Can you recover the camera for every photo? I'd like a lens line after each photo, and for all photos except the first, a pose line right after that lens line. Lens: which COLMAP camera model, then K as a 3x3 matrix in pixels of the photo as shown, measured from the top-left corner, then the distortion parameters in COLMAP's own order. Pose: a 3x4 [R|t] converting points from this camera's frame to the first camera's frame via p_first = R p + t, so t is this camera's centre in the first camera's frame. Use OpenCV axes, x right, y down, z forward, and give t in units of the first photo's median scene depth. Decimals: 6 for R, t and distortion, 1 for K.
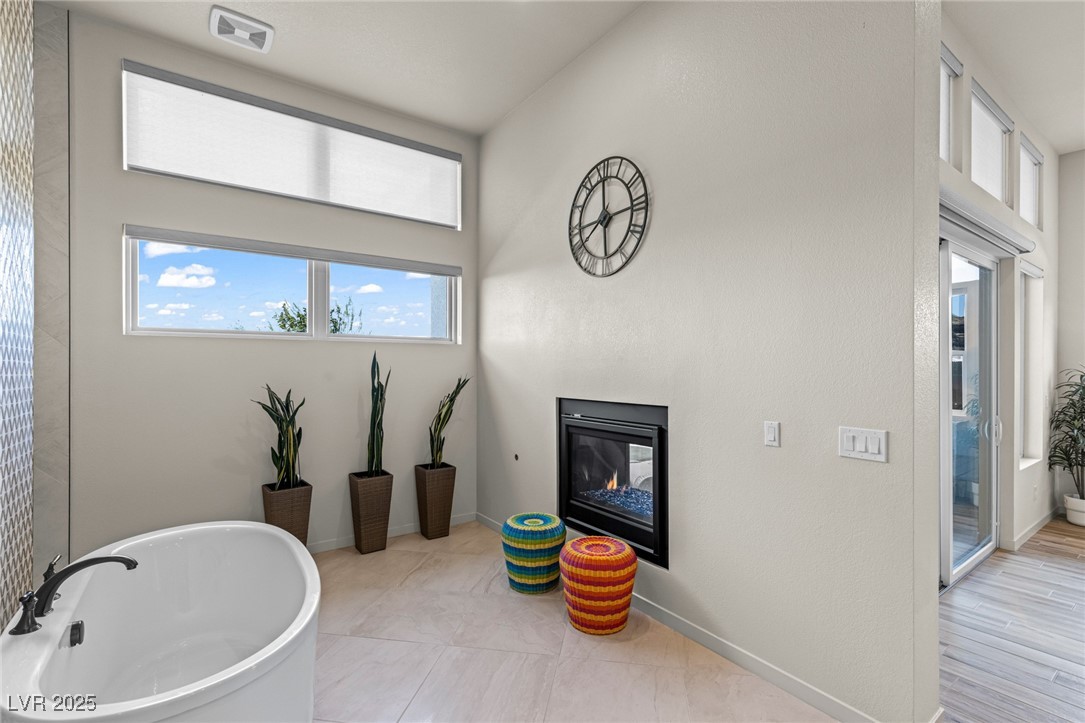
lens RADIAL K [[492.7, 0, 551.8], [0, 492.7, 365.1], [0, 0, 1]] dist [0.003314, 0.000224]
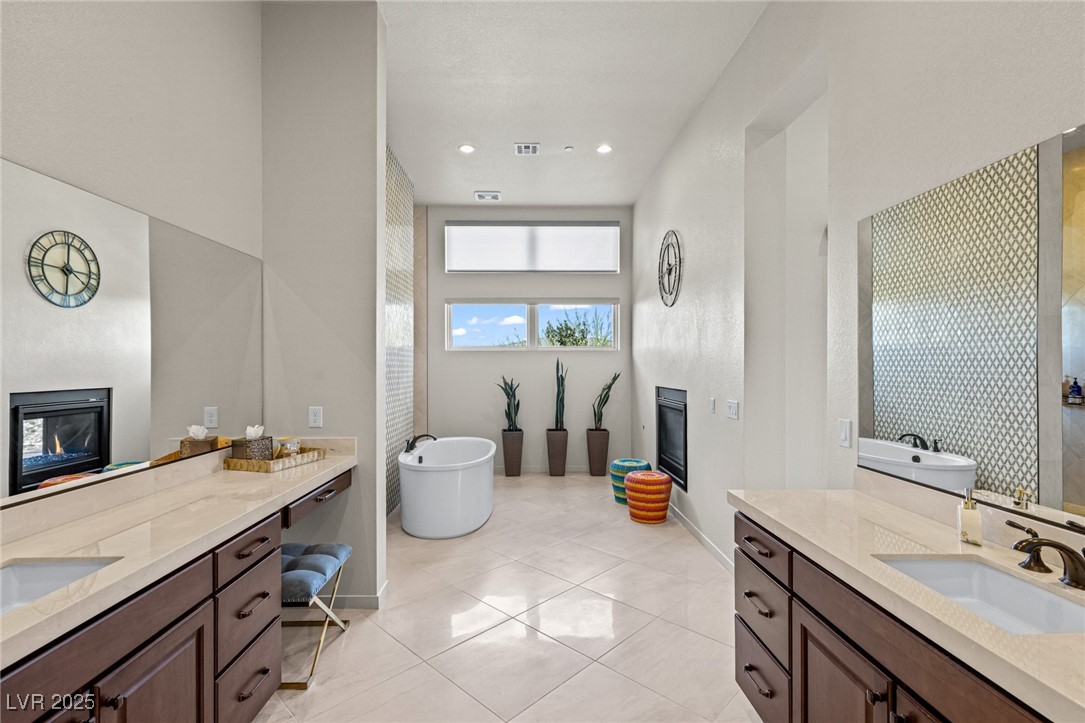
lens RADIAL K [[492.7, 0, 535.8], [0, 492.7, 367.5], [0, 0, 1]] dist [0.003314, 0.000224]
pose [[0.822883, -0.000643, -0.568211, 0.540404], [0.004065, 0.999980, 0.004757, 0.000646], [0.568197, -0.006224, 0.822869, -0.430972]]
